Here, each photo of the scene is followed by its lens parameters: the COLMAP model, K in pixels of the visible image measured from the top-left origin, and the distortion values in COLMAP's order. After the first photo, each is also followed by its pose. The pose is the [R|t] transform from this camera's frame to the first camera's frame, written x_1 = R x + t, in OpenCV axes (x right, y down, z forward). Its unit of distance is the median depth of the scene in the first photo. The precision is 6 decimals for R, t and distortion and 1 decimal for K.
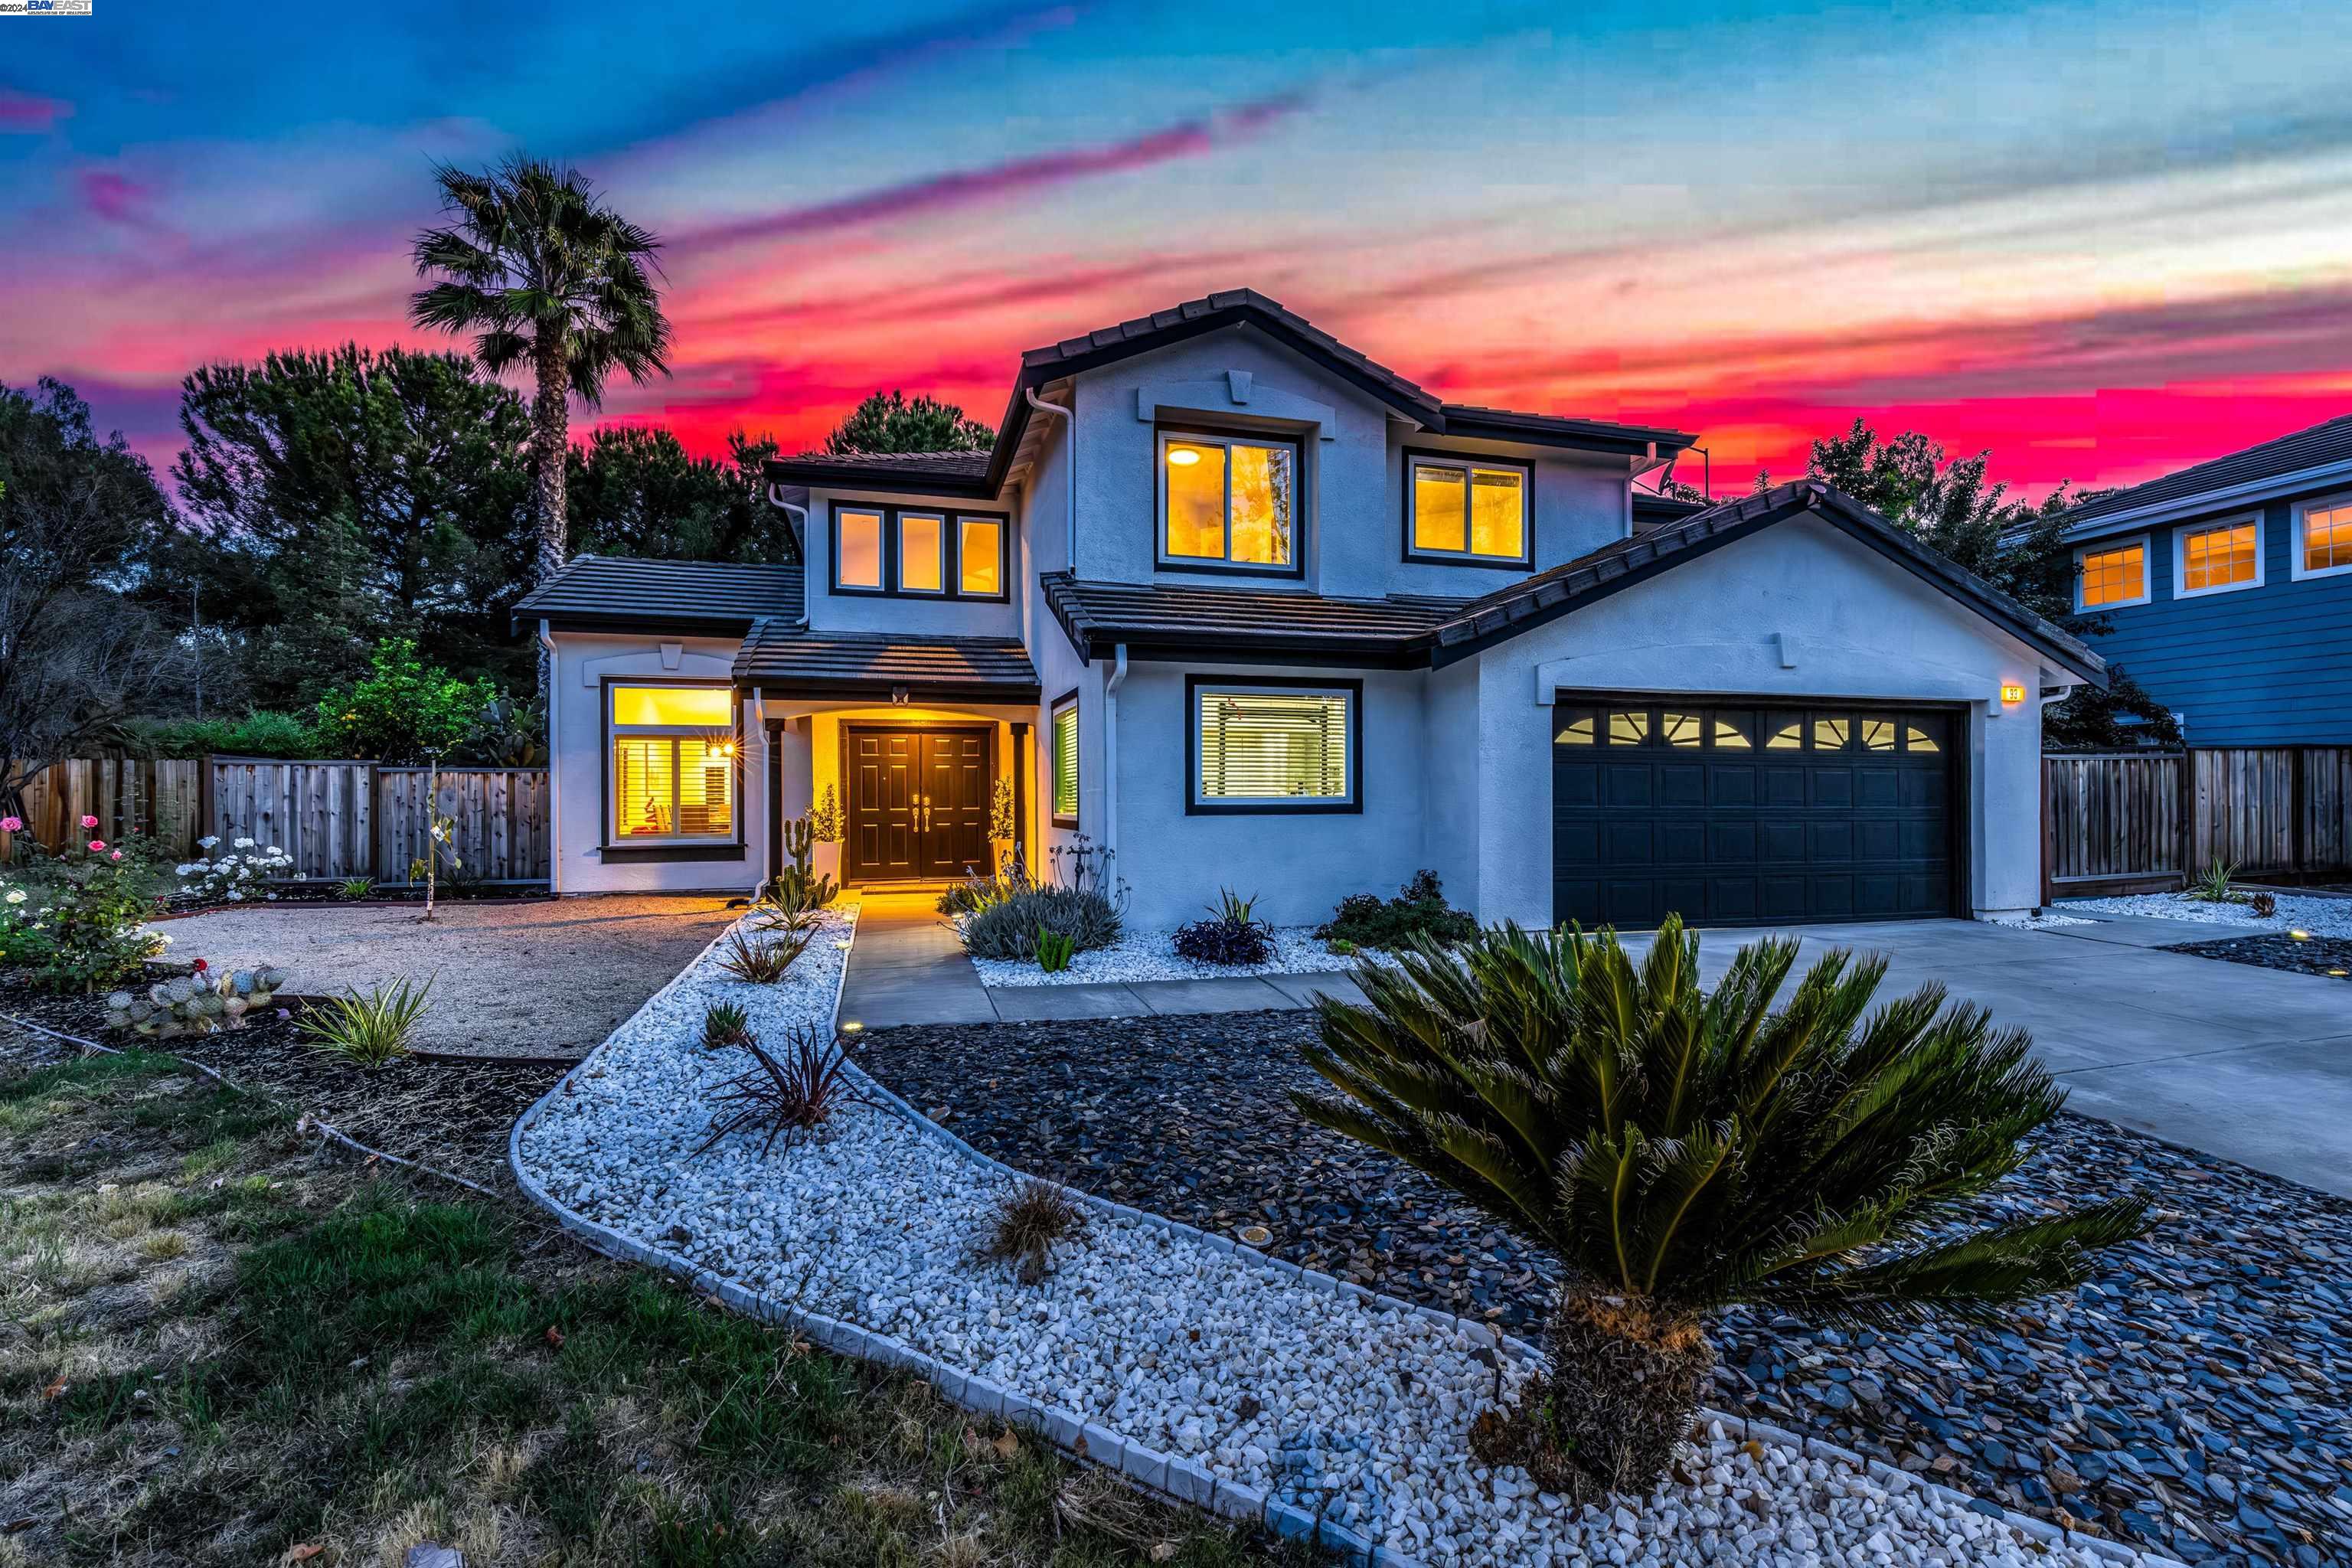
lens RADIAL K [[1054.8, 0, 1173.1], [0, 1054.8, 785.3], [0, 0, 1]] dist [0.004408, -0.000162]
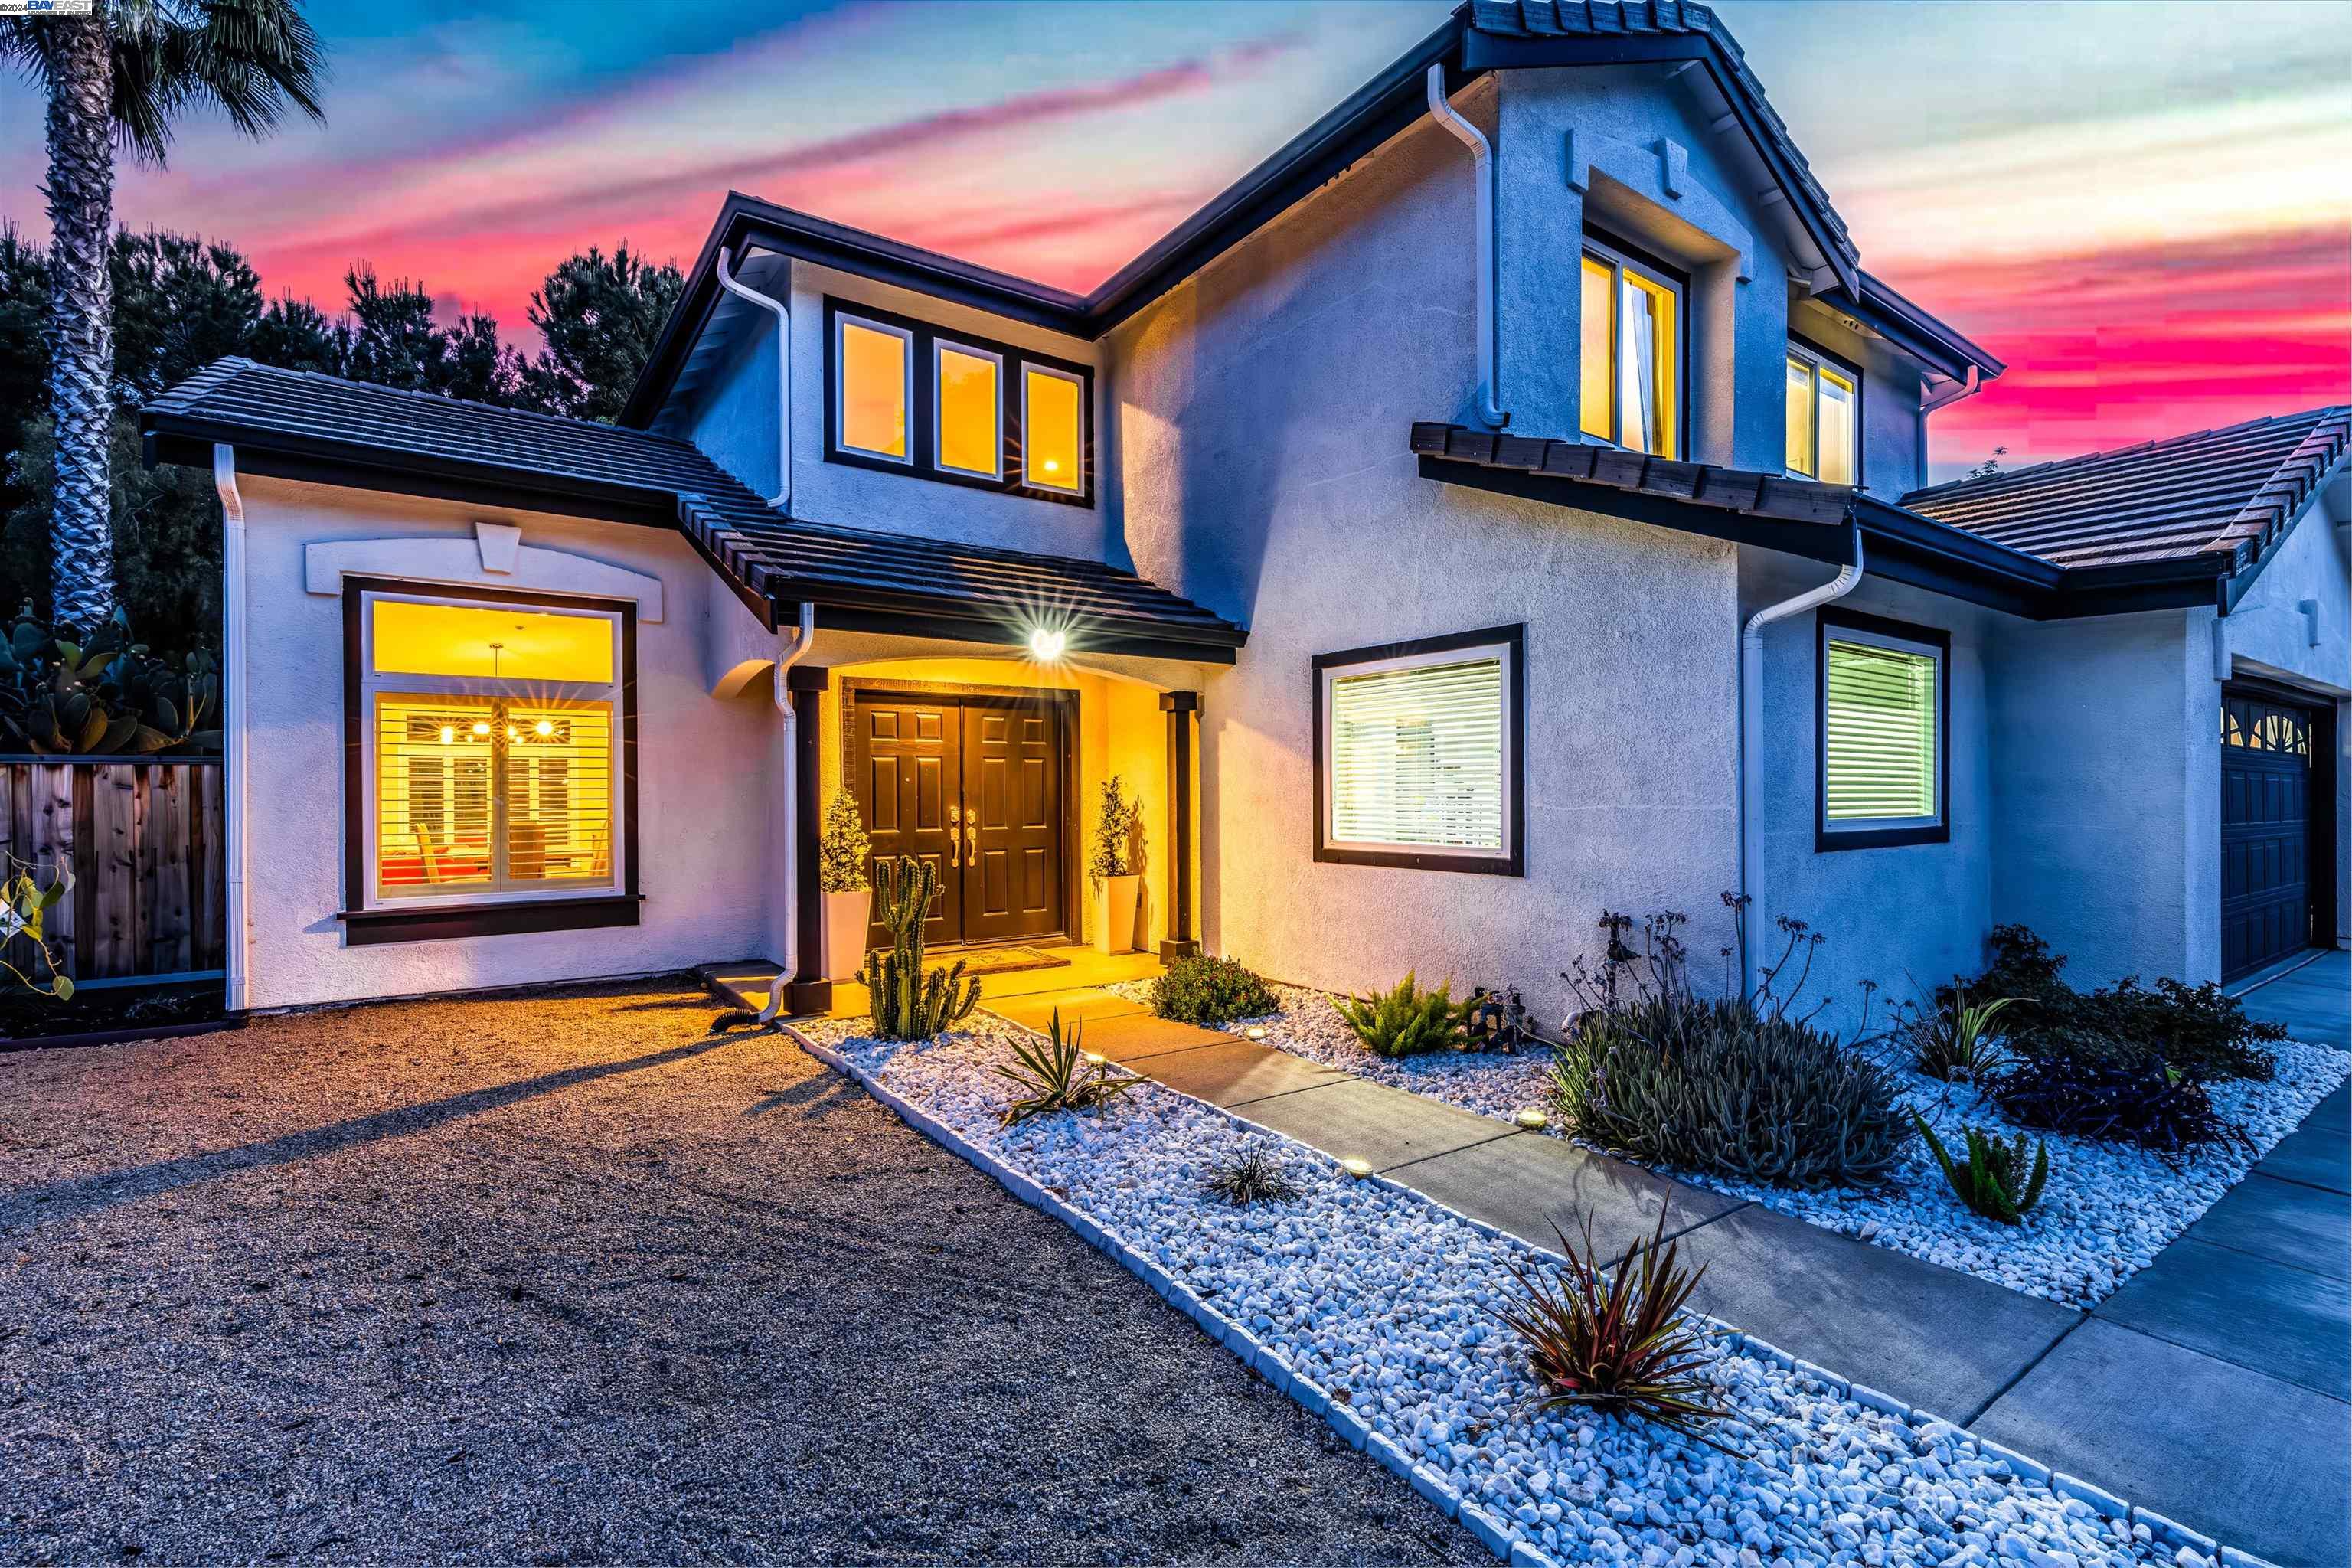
lens RADIAL K [[1054.8, 0, 1180.9], [0, 1054.8, 789.4], [0, 0, 1]] dist [0.004408, -0.000162]
pose [[0.941272, 0.000065, 0.337650, -0.327257], [-0.002899, 0.999965, 0.007889, -0.006135], [-0.337637, -0.008404, 0.941239, 0.377462]]
